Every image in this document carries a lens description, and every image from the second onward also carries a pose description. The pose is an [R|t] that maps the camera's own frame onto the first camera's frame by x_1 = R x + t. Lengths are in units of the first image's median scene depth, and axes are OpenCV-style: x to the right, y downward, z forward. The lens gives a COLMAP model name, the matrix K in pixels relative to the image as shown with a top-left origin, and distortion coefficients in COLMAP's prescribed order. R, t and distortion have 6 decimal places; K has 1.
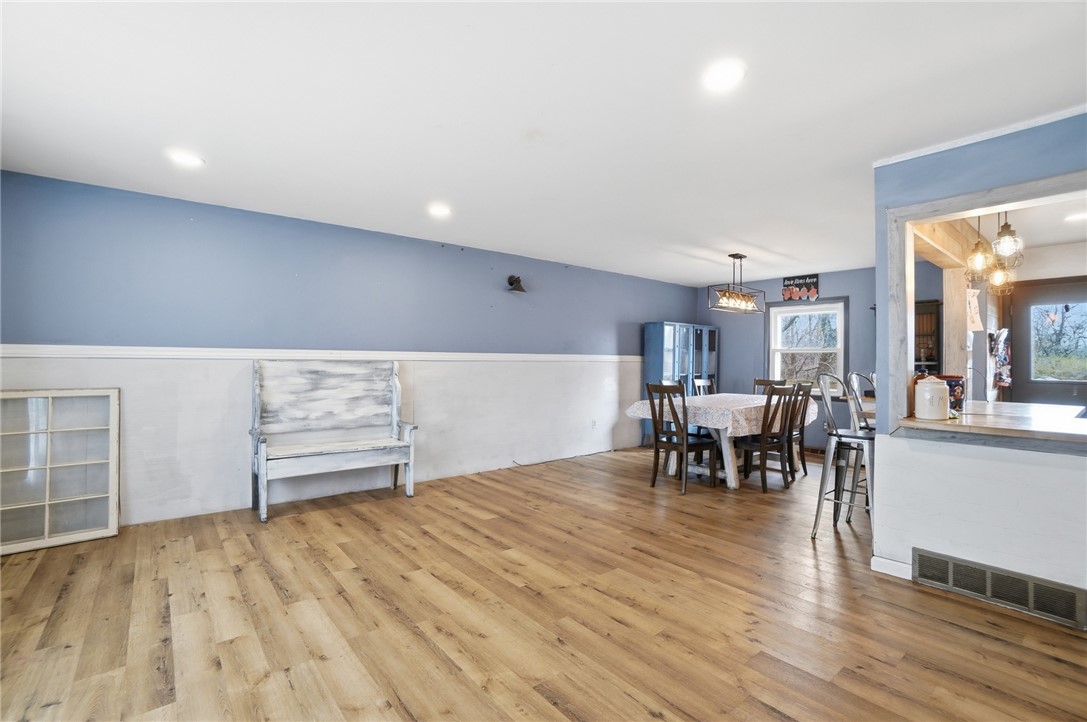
lens RADIAL K [[481.0, 0, 549.2], [0, 481.0, 351.2], [0, 0, 1]] dist [-0.057044, 0.016975]
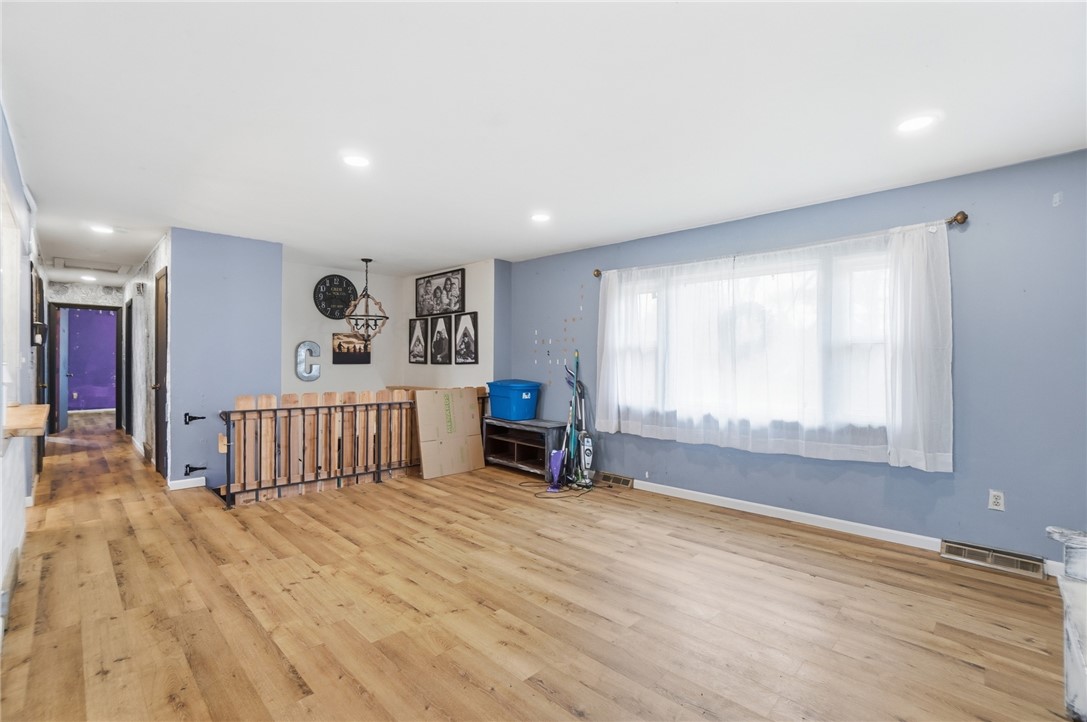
lens RADIAL K [[498.6, 0, 550.8], [0, 498.6, 356.0], [0, 0, 1]] dist [-0.062793, 0.024569]
pose [[-0.994153, -0.016718, -0.106676, -0.038549], [-0.013598, 0.999460, -0.029905, 0.029158], [0.107119, -0.028279, -0.993844, 1.573619]]
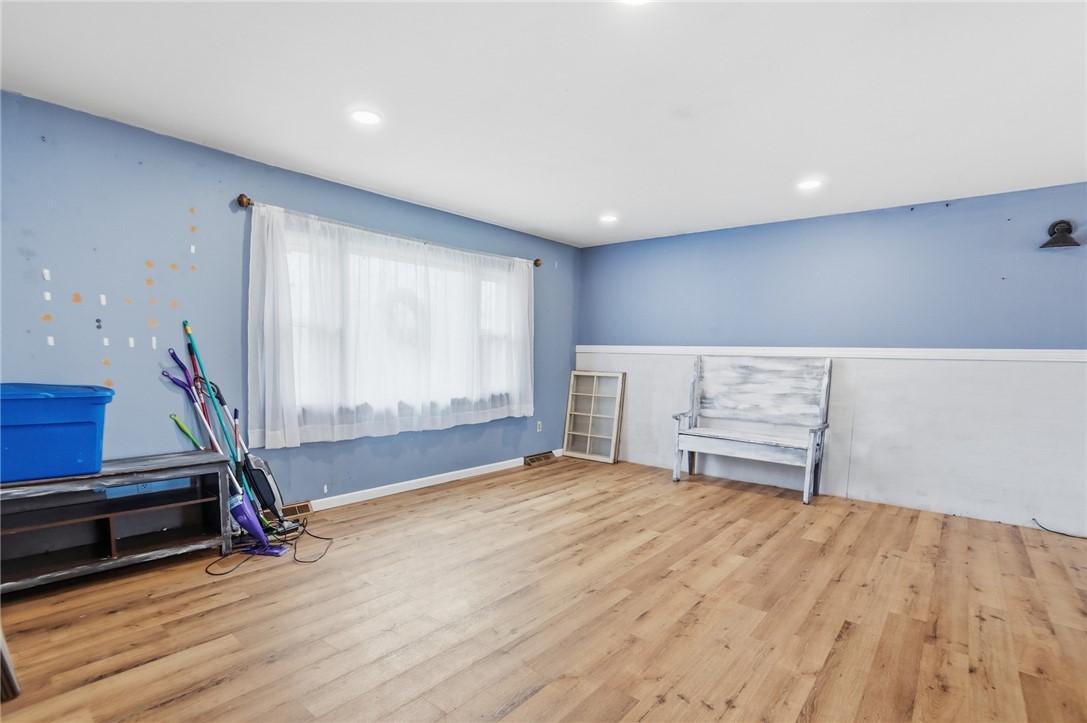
lens RADIAL K [[524.5, 0, 545.4], [0, 524.5, 406.5], [0, 0, 1]] dist [-0.078572, 0.040187]
pose [[0.191326, 0.091341, -0.977267, 0.774808], [0.002305, 0.995616, 0.093507, 0.028238], [0.981524, -0.020143, 0.190276, 0.421284]]
